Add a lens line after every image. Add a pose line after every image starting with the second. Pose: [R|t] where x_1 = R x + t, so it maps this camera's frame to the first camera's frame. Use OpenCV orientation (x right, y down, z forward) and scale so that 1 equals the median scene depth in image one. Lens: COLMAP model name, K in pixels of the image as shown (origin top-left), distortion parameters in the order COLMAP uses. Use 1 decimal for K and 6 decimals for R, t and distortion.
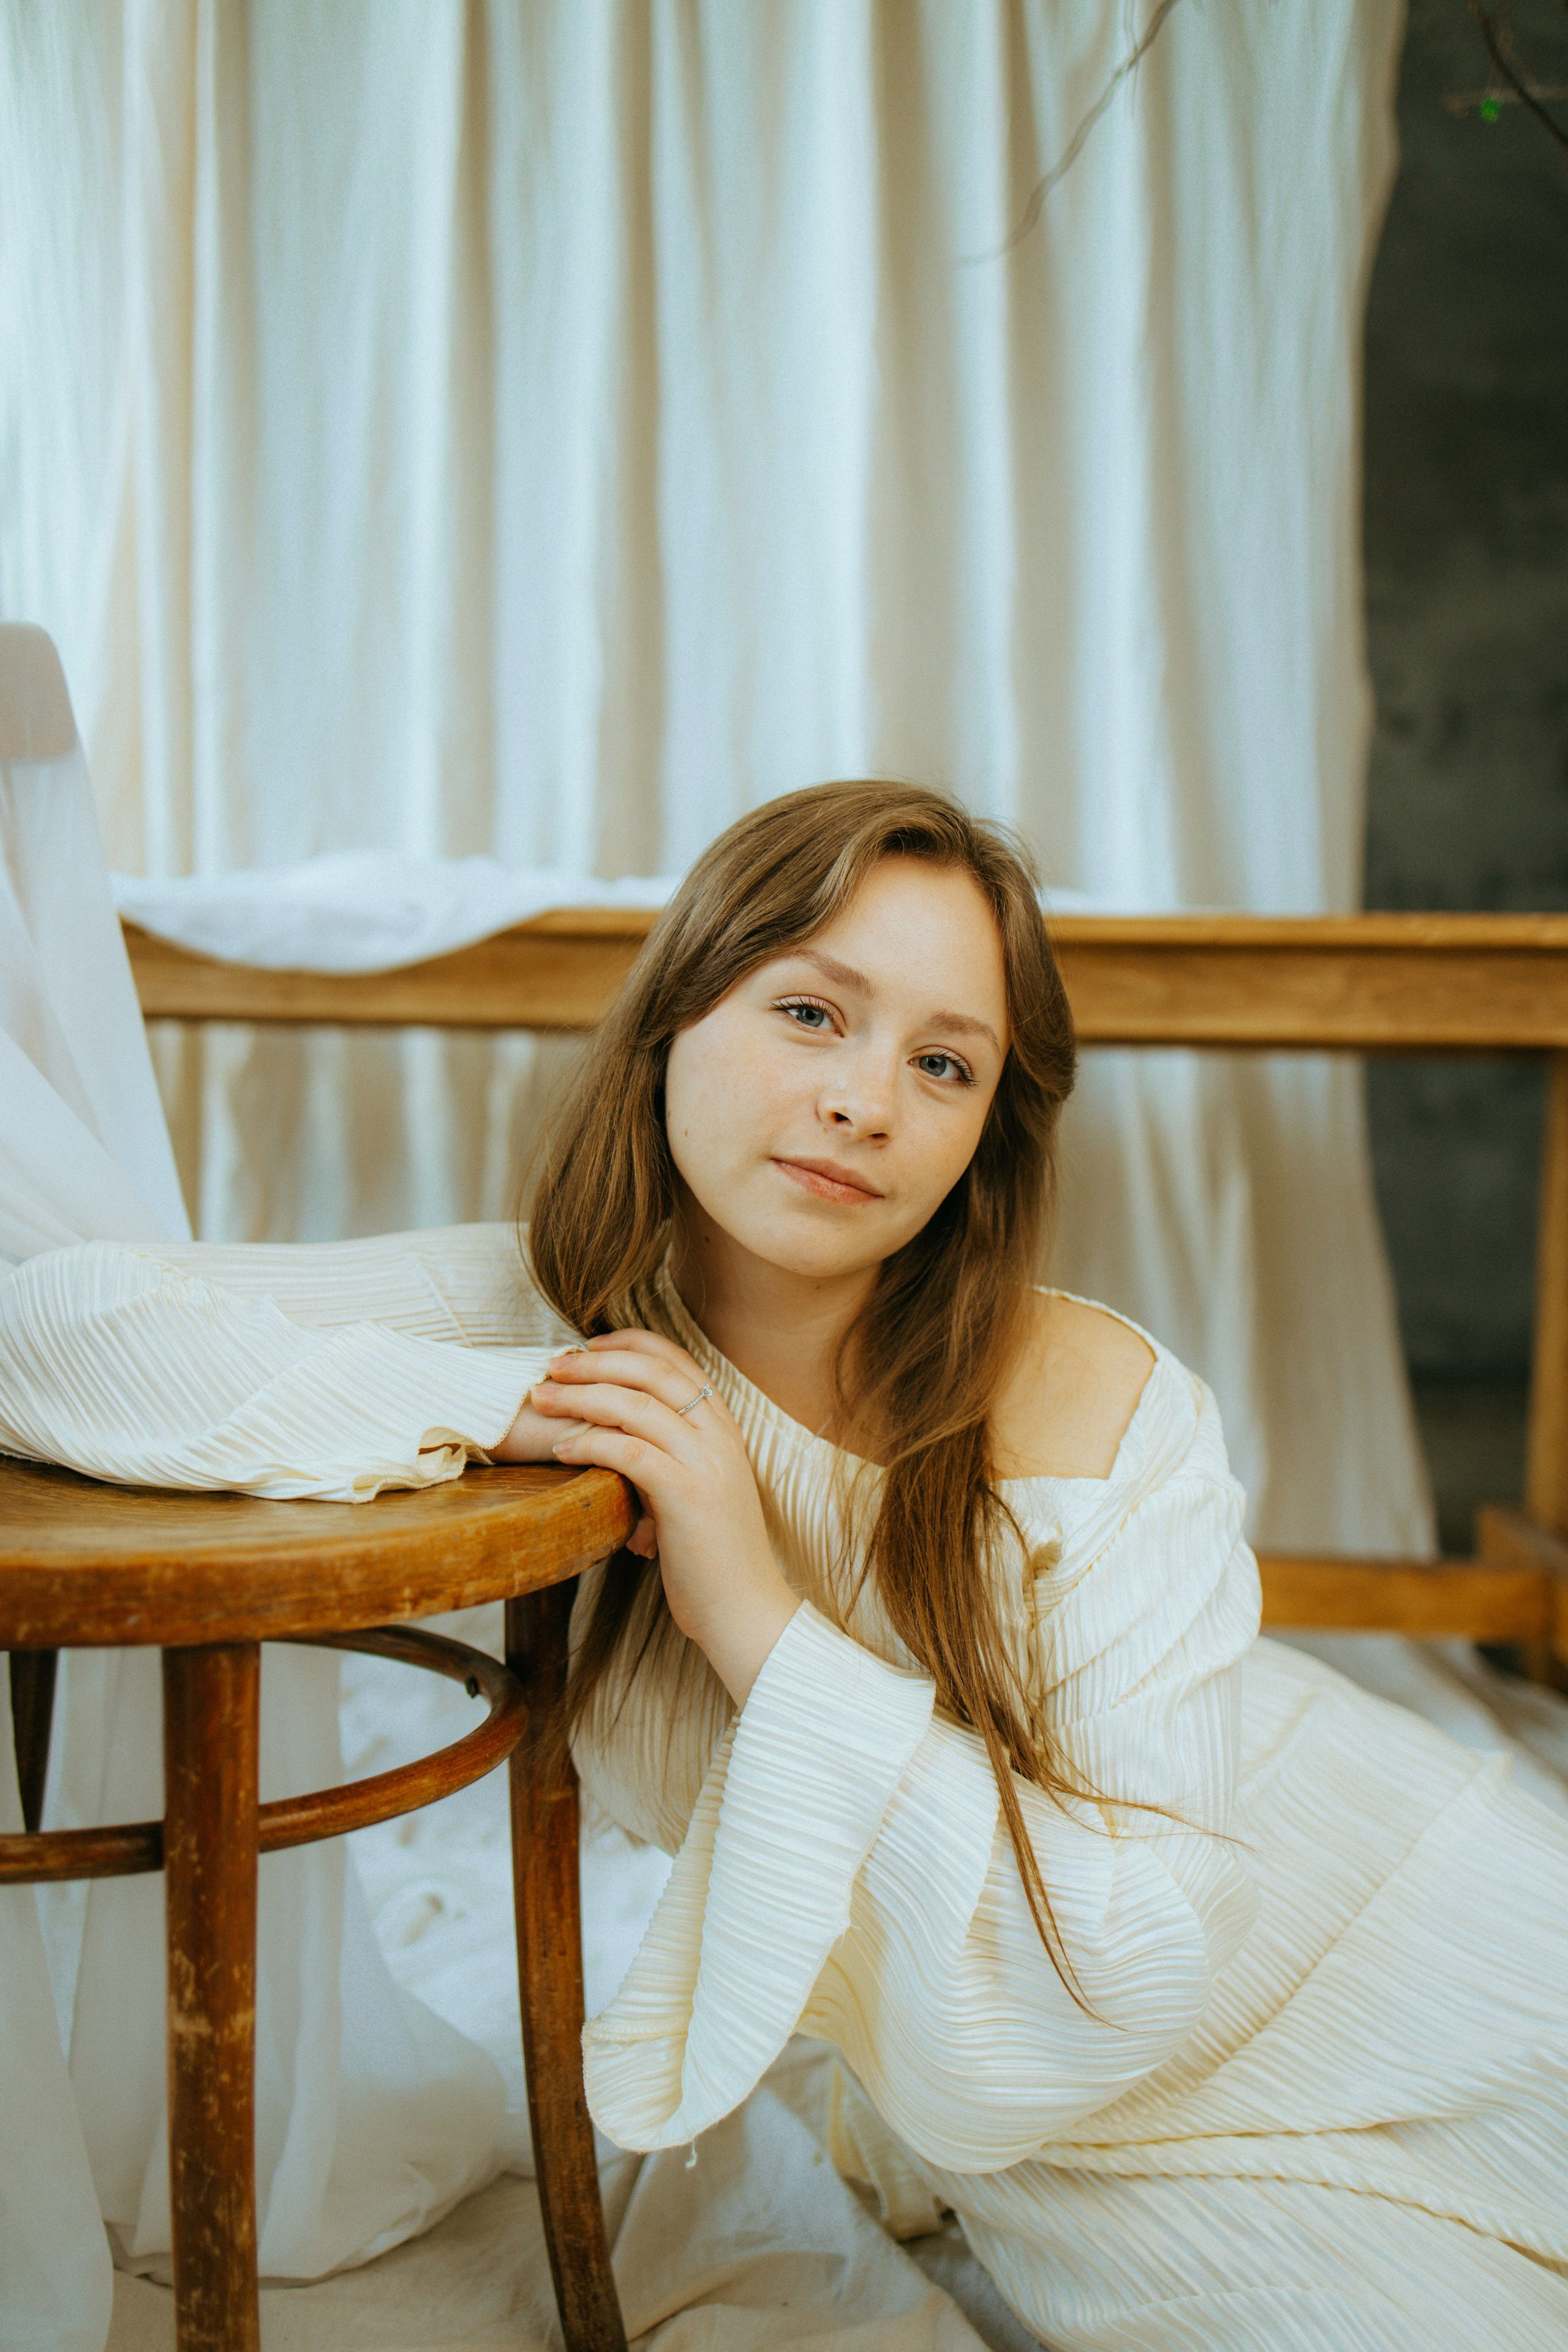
lens RADIAL K [[2385.1, 0, 722.1], [0, 2385.1, 1180.7], [0, 0, 1]] dist [0.002470, 0.167377]
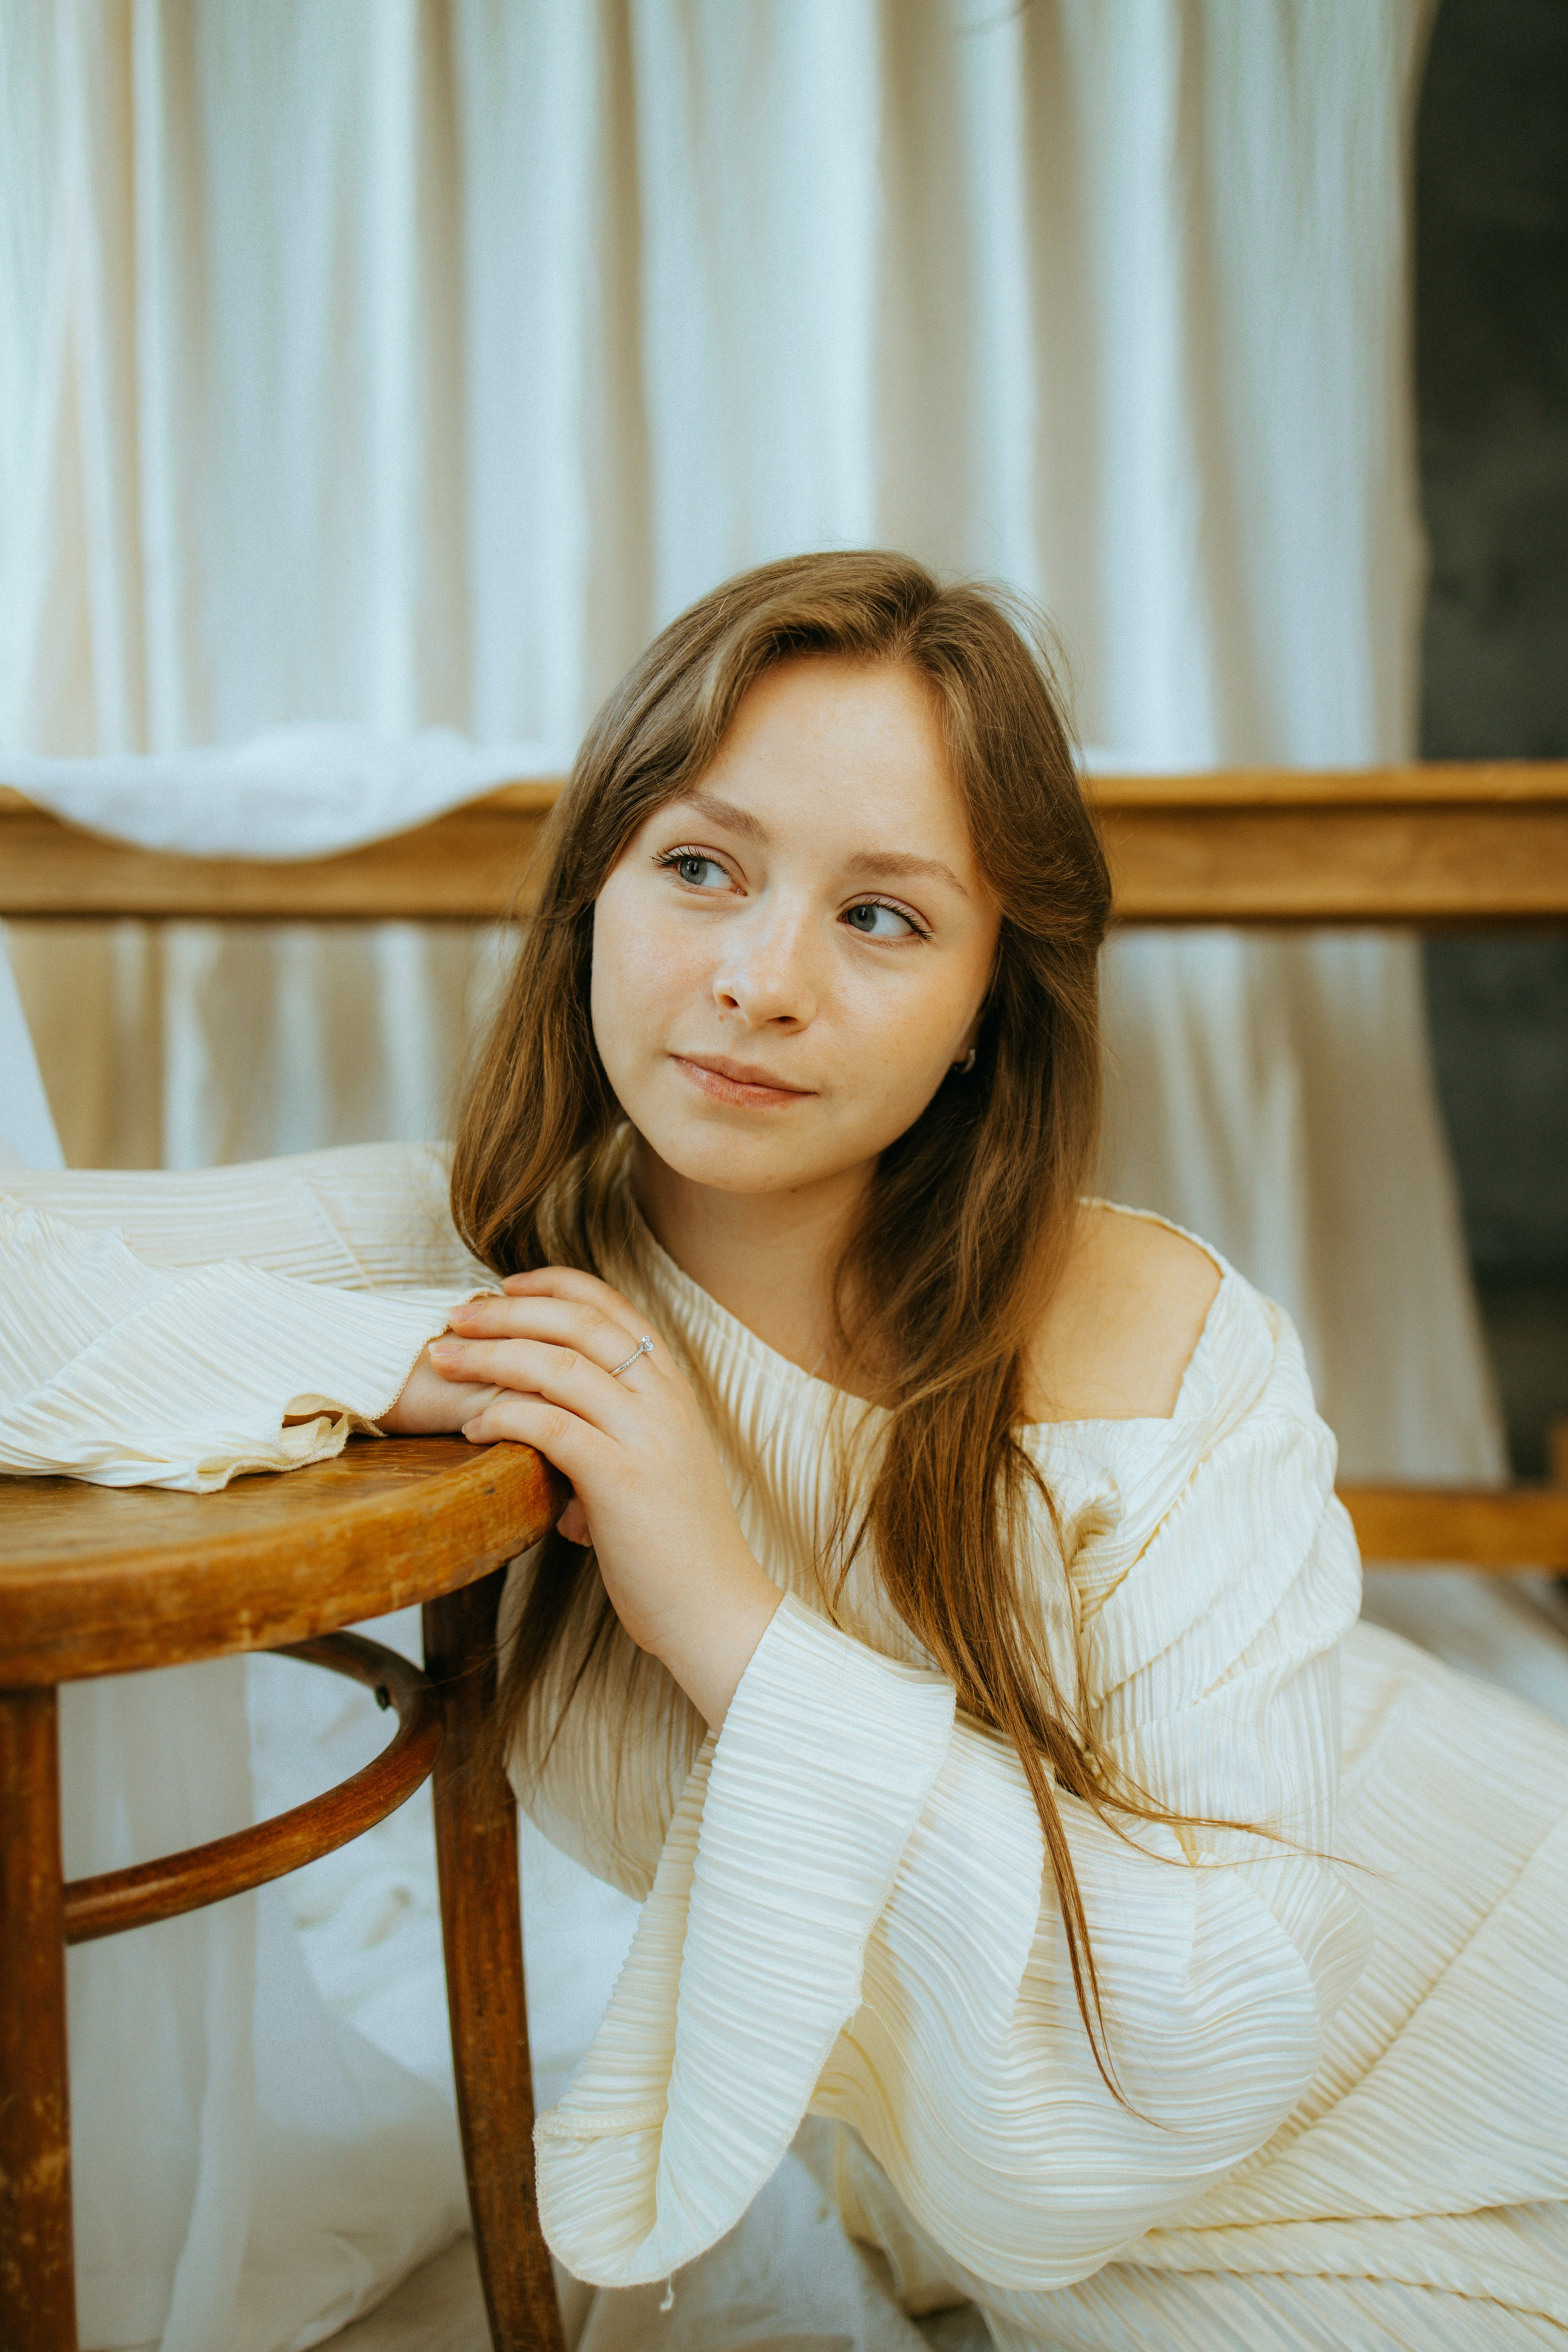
lens RADIAL K [[2369.1, 0, 709.5], [0, 2369.1, 1165.5], [0, 0, 1]] dist [0.001535, 0.096990]
pose [[0.999534, -0.021199, -0.021975, 0.033606], [0.021890, 0.999257, 0.031709, 0.004170], [0.021286, -0.032175, 0.999256, 0.204446]]
